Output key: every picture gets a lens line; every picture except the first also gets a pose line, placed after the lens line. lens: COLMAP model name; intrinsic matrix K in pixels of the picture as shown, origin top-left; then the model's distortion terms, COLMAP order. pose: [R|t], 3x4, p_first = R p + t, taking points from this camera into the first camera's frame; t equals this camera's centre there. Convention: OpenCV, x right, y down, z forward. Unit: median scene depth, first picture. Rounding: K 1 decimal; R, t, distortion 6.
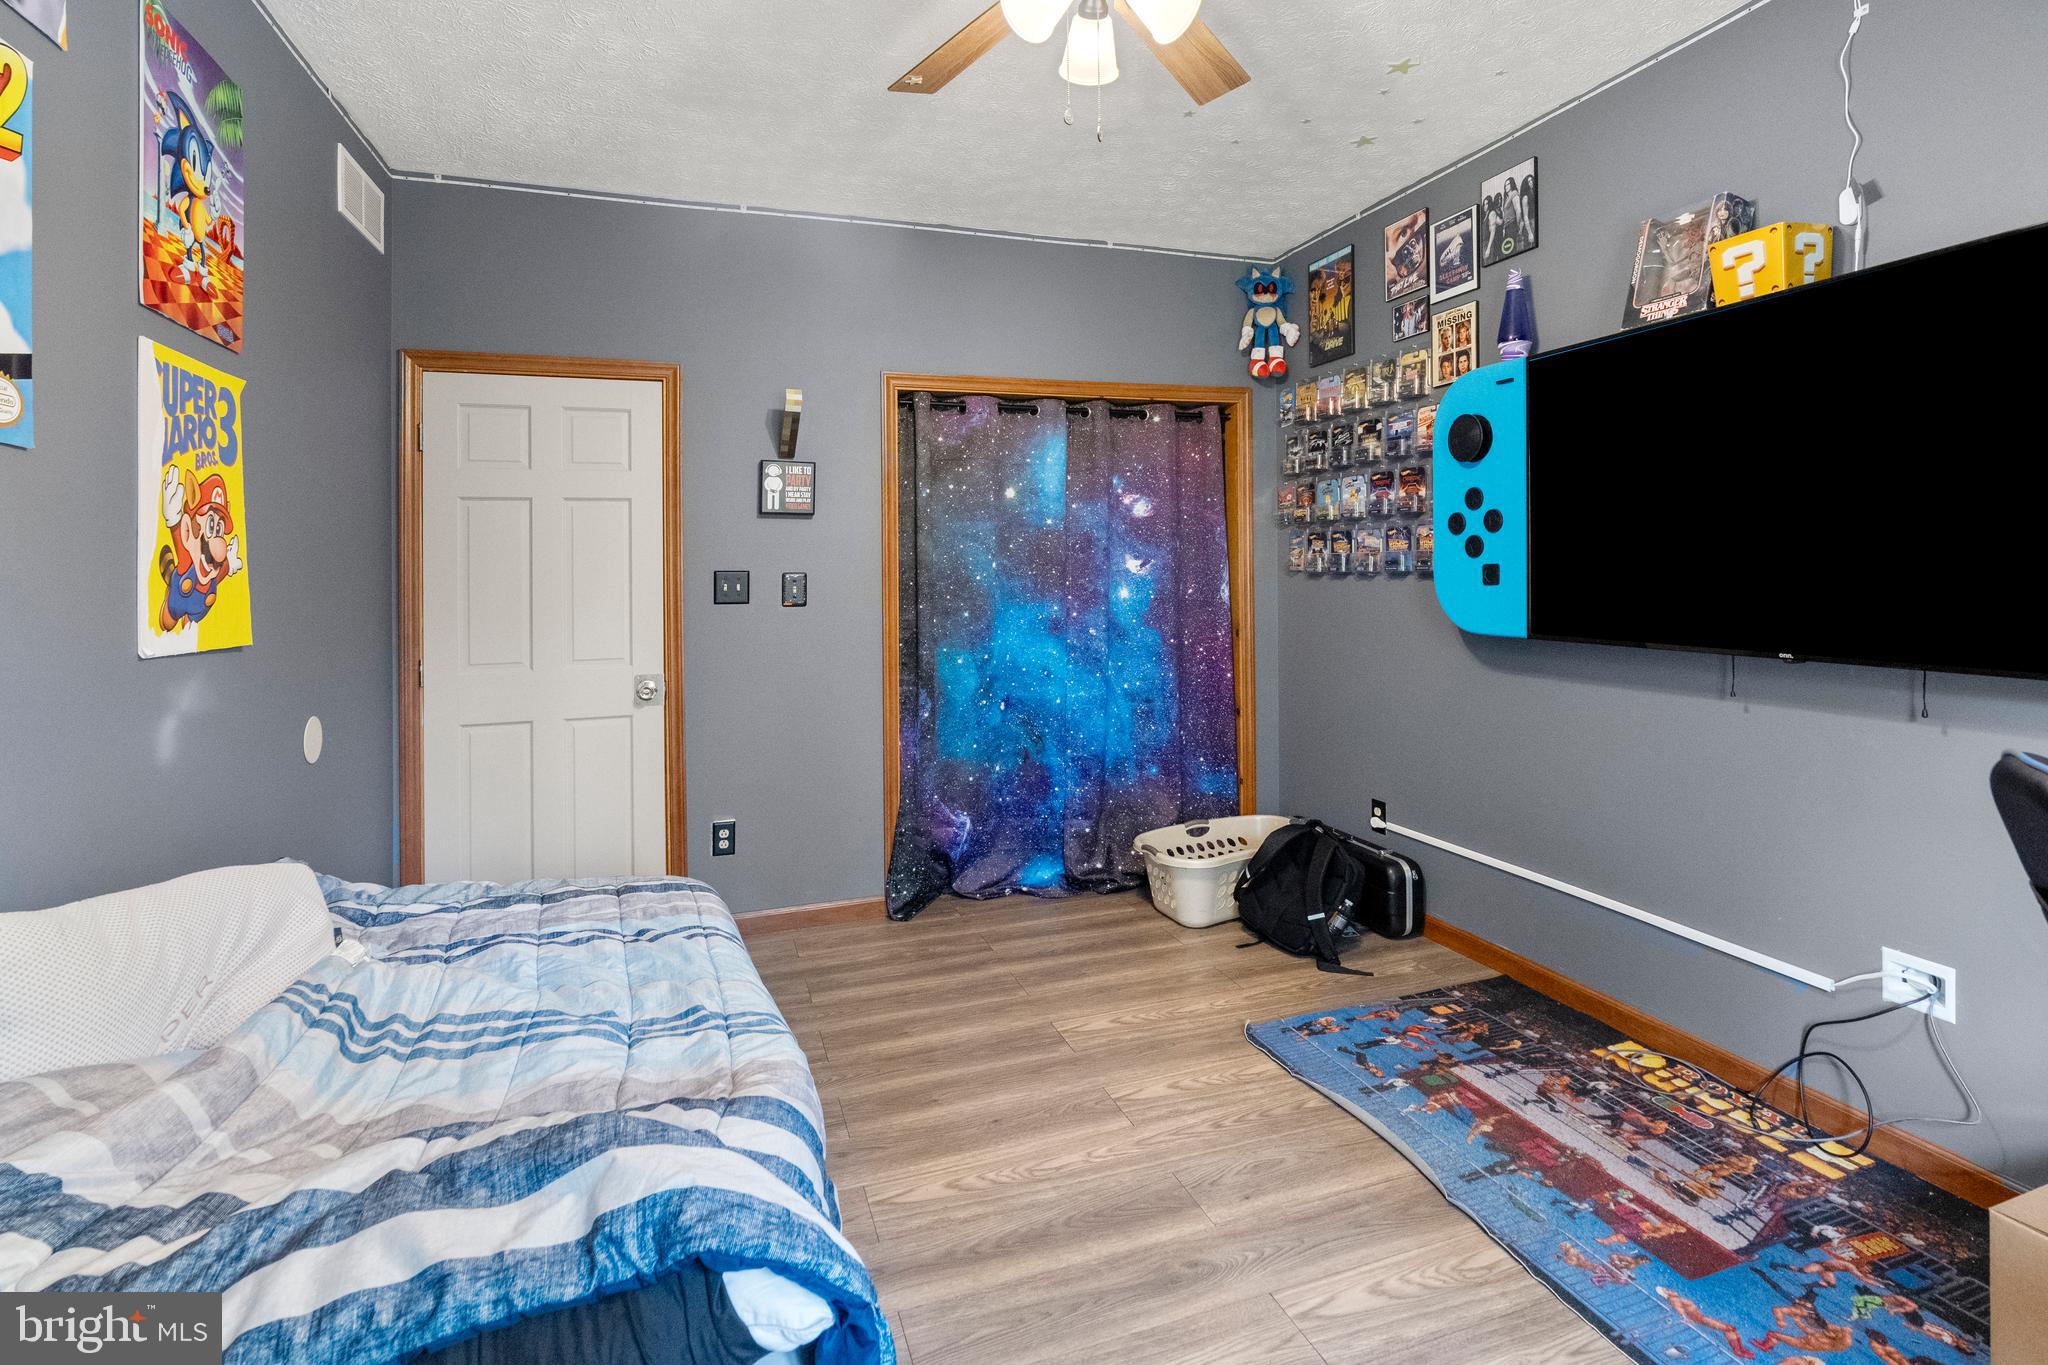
lens RADIAL K [[989.0, 0, 1048.6], [0, 989.0, 568.4], [0, 0, 1]] dist [-0.011044, 0.002855]
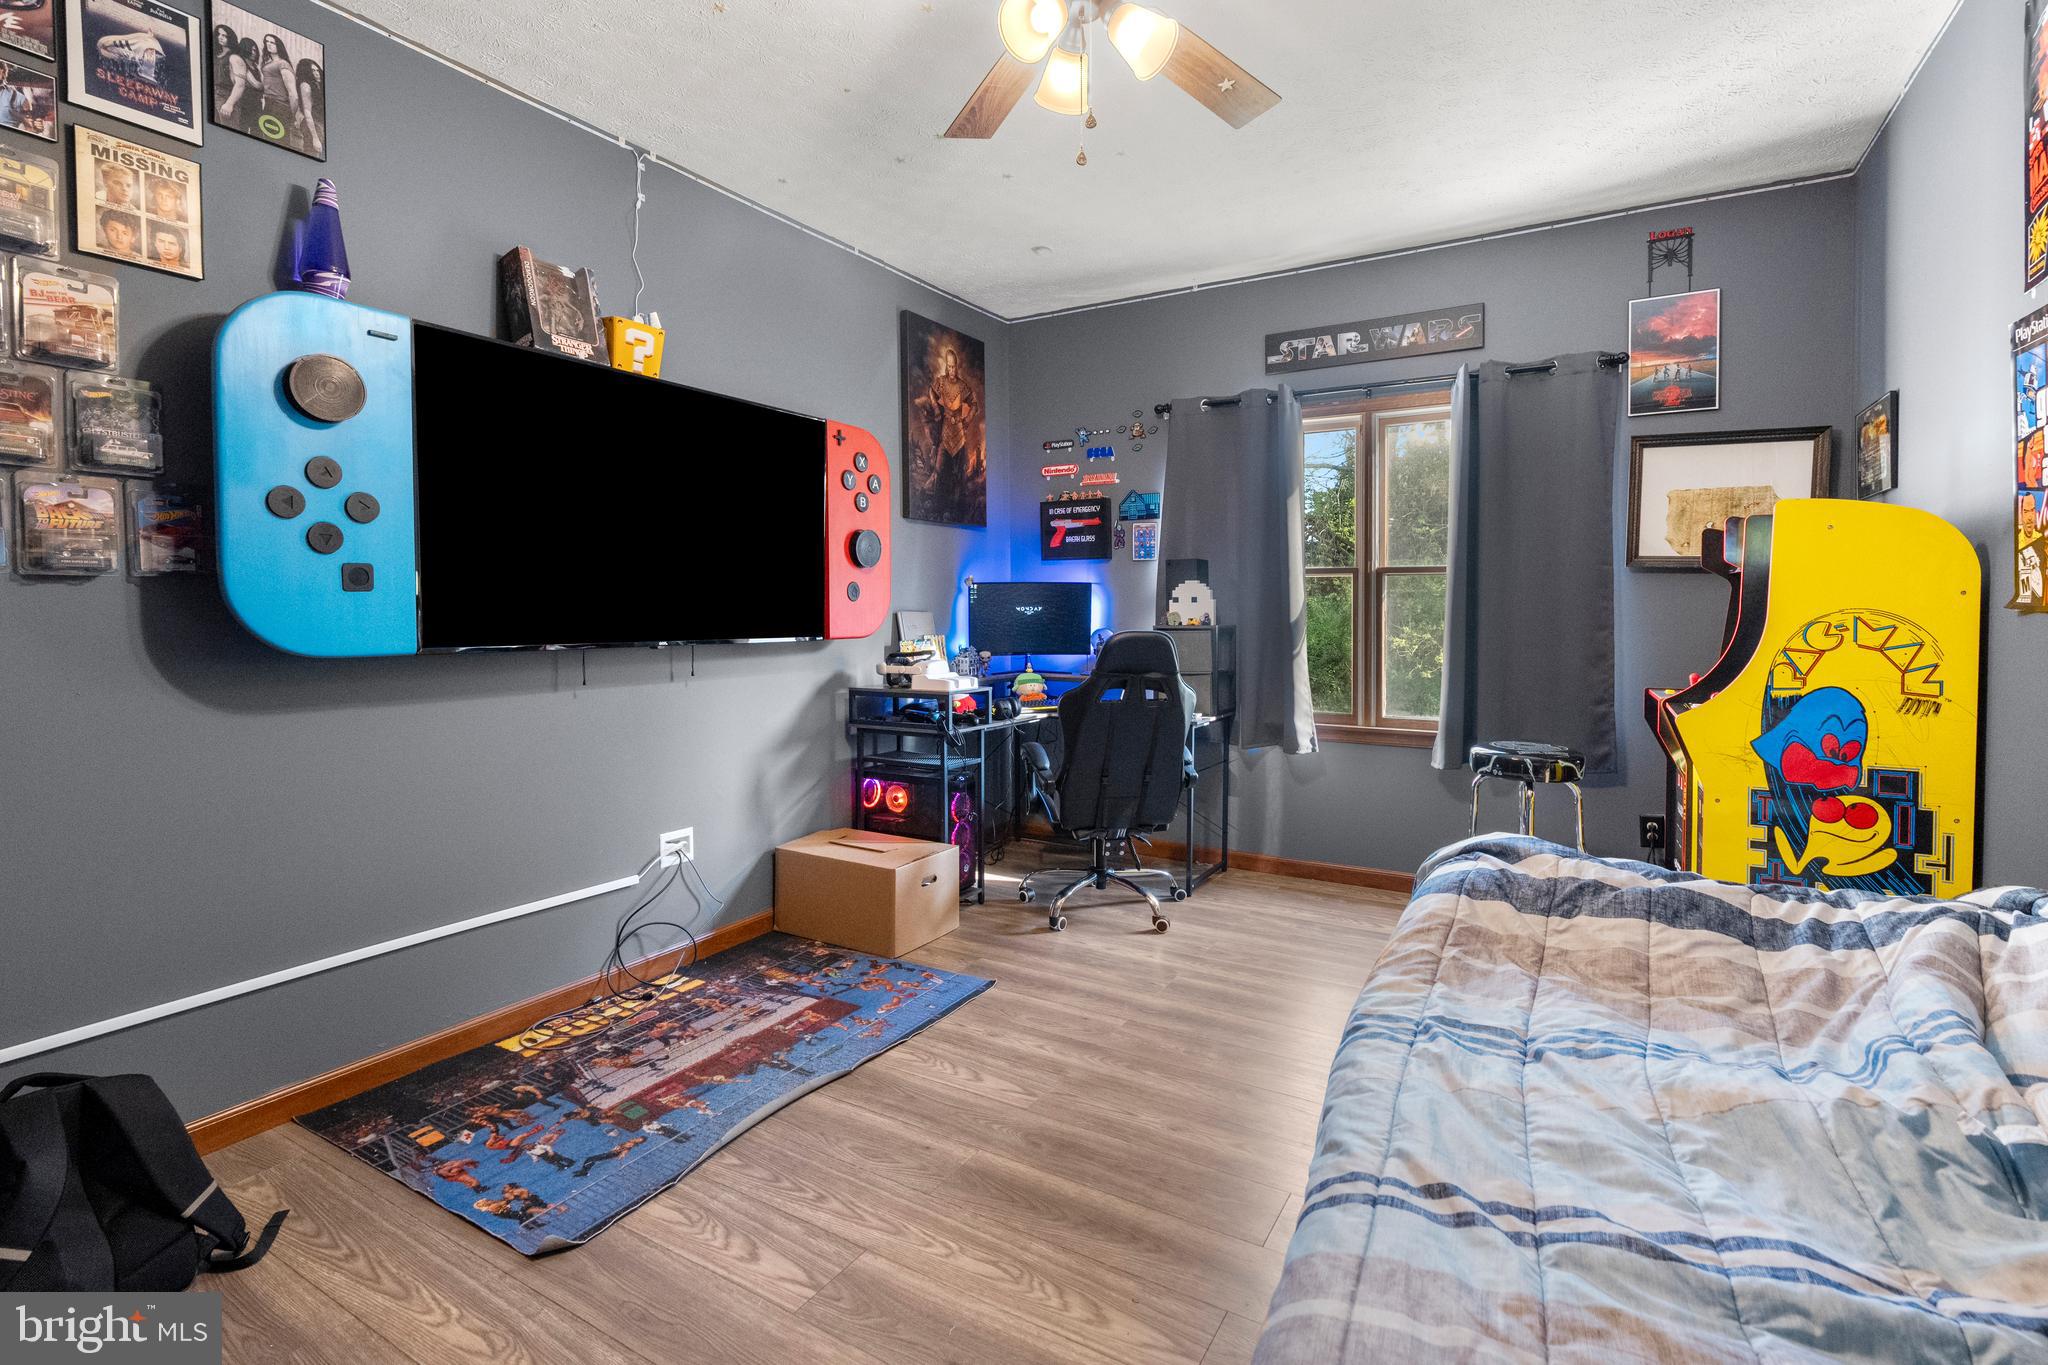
lens RADIAL K [[989.0, 0, 1011.3], [0, 989.0, 638.2], [0, 0, 1]] dist [-0.011044, 0.002855]
pose [[-0.635162, -0.010828, 0.772303, -0.564491], [0.006570, 0.999790, 0.019421, 0.050615], [-0.772351, 0.017409, -0.634957, 1.322977]]
